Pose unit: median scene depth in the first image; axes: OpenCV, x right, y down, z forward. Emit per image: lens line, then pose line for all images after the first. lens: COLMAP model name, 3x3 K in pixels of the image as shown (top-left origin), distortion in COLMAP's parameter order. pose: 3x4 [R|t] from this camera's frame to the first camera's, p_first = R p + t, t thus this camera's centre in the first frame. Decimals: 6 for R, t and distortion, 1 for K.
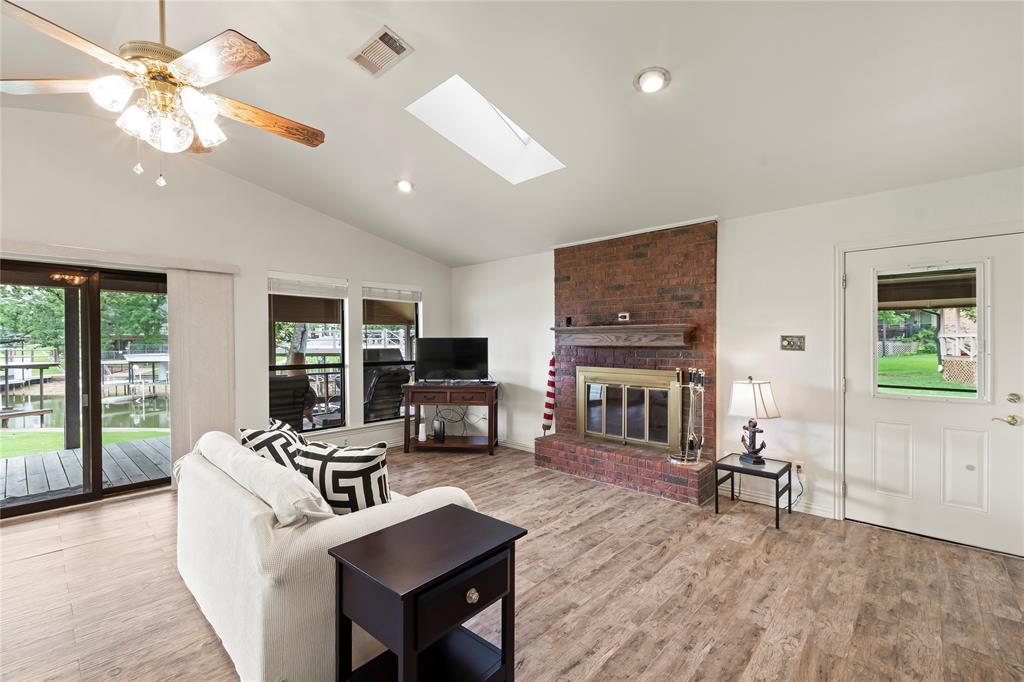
lens RADIAL K [[436.4, 0, 495.3], [0, 436.4, 345.1], [0, 0, 1]] dist [-0.000396, -0.000025]
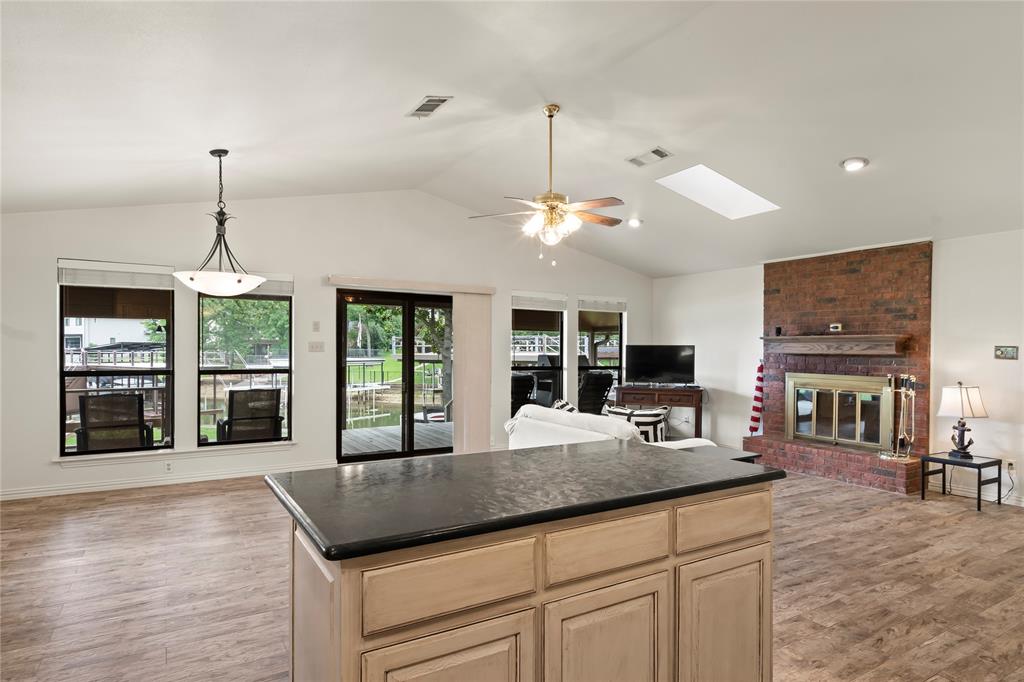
lens RADIAL K [[546.6, 0, 490.4], [0, 546.6, 352.4], [0, 0, 1]] dist [0.014058, -0.012321]
pose [[0.956672, 0.012400, -0.290903, -0.134588], [-0.013206, 0.999912, -0.000808, 0.010387], [0.290868, 0.004615, 0.956752, -0.576419]]
